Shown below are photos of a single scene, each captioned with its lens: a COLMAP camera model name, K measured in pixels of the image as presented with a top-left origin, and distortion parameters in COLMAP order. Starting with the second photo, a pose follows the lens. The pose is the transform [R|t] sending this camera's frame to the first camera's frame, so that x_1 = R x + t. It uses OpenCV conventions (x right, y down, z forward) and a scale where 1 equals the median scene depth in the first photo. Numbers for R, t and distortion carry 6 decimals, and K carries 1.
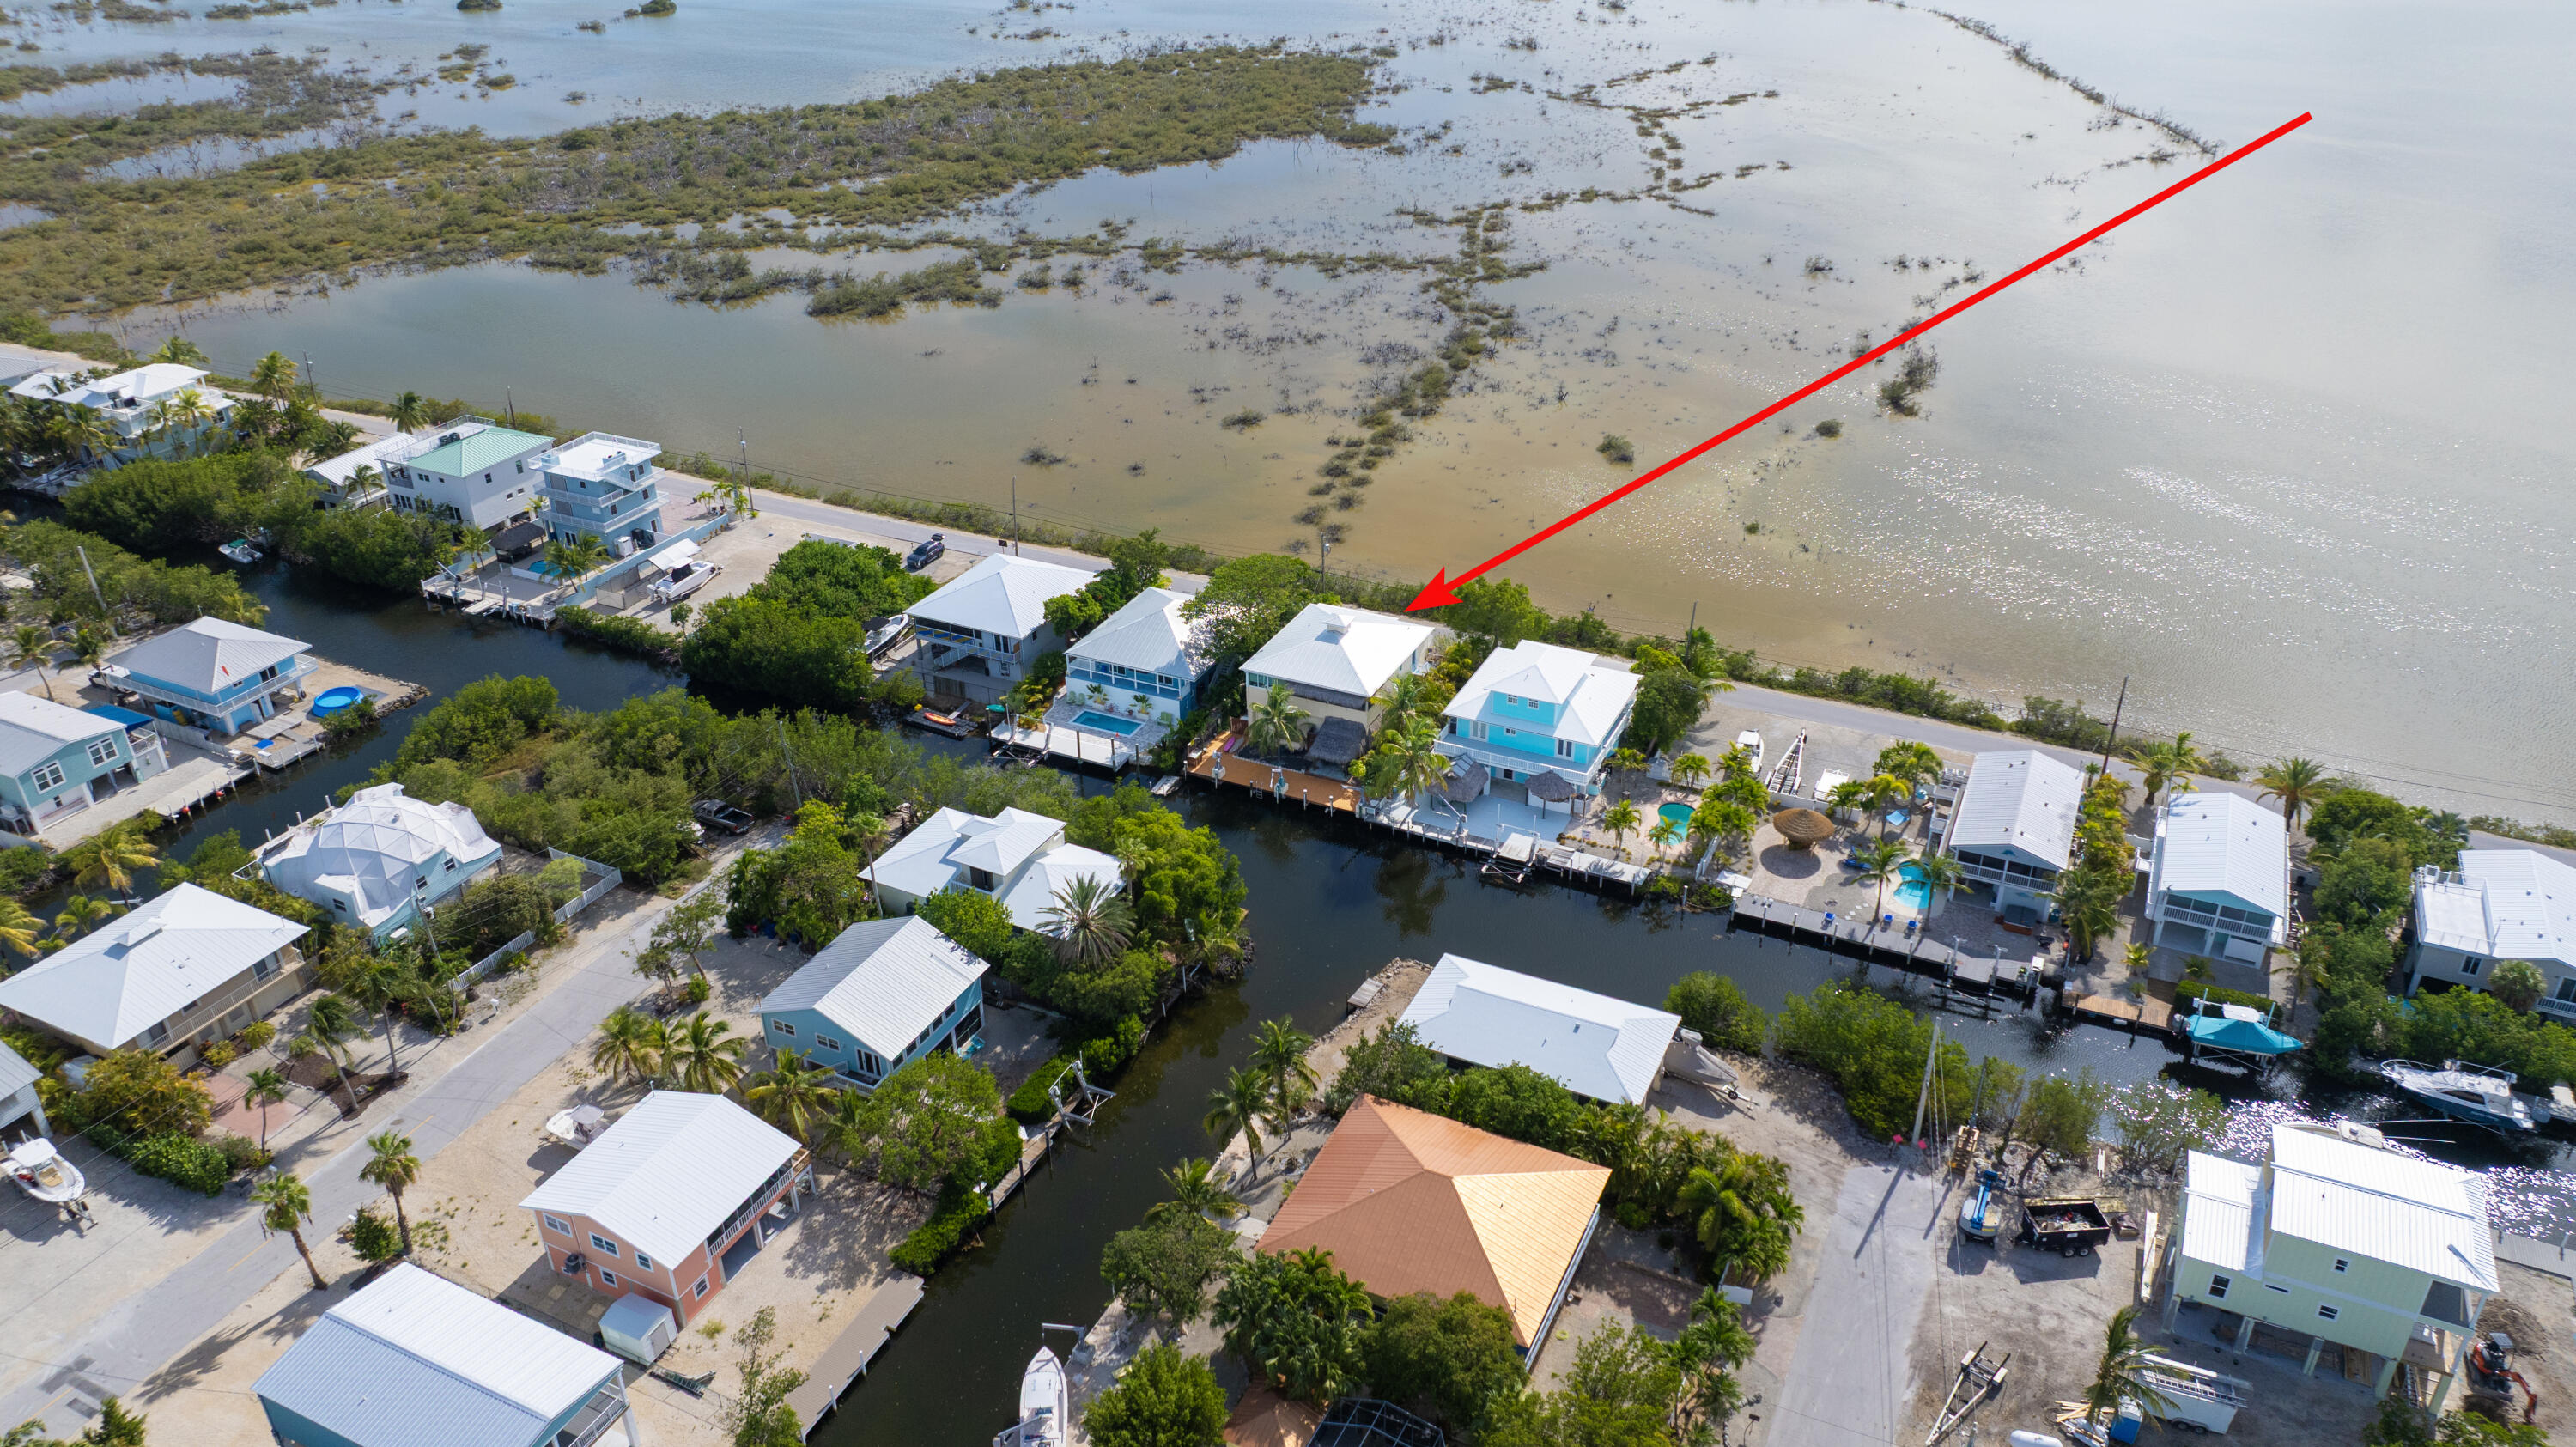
lens RADIAL K [[1832.9, 0, 1288.0], [0, 1832.9, 723.5], [0, 0, 1]] dist [-0.004949, -0.001176]
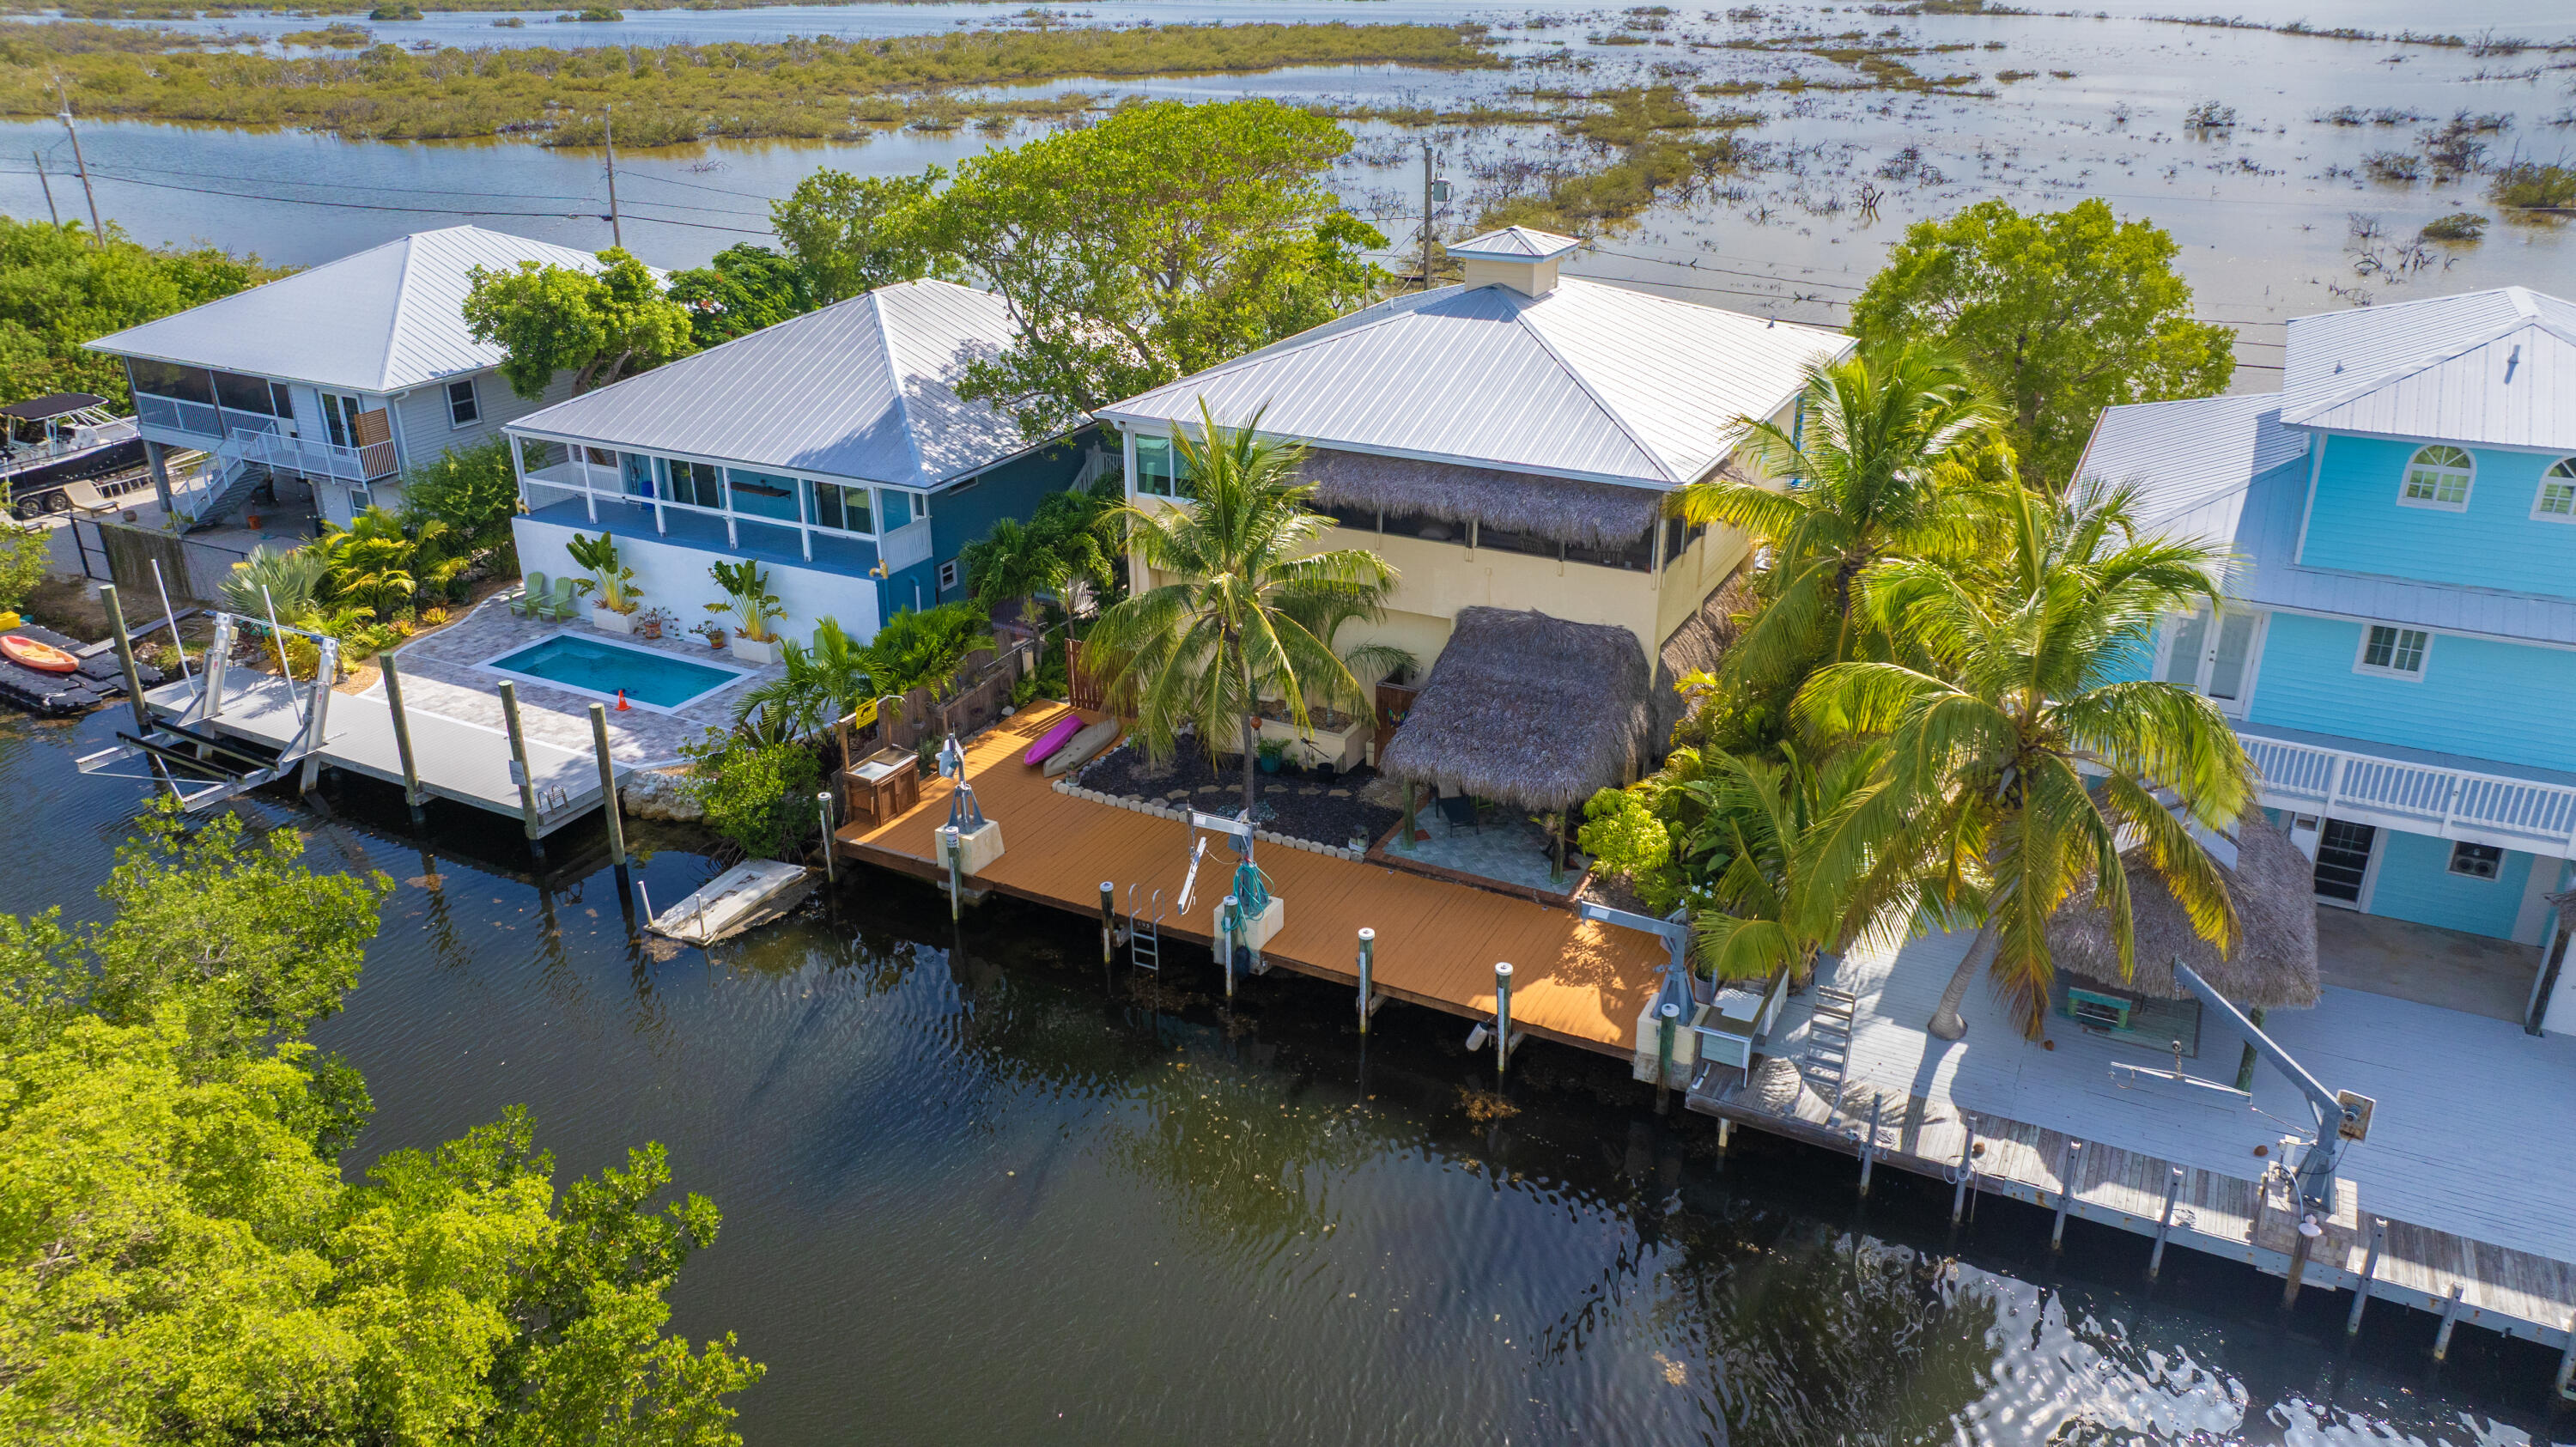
lens RADIAL K [[1832.9, 0, 1288.0], [0, 1832.9, 723.5], [0, 0, 1]] dist [-0.004949, -0.001176]
pose [[0.999614, 0.013418, -0.024345, 0.004809], [-0.015550, 0.995852, -0.089645, 0.030802], [0.023041, 0.089988, 0.995676, 0.774093]]
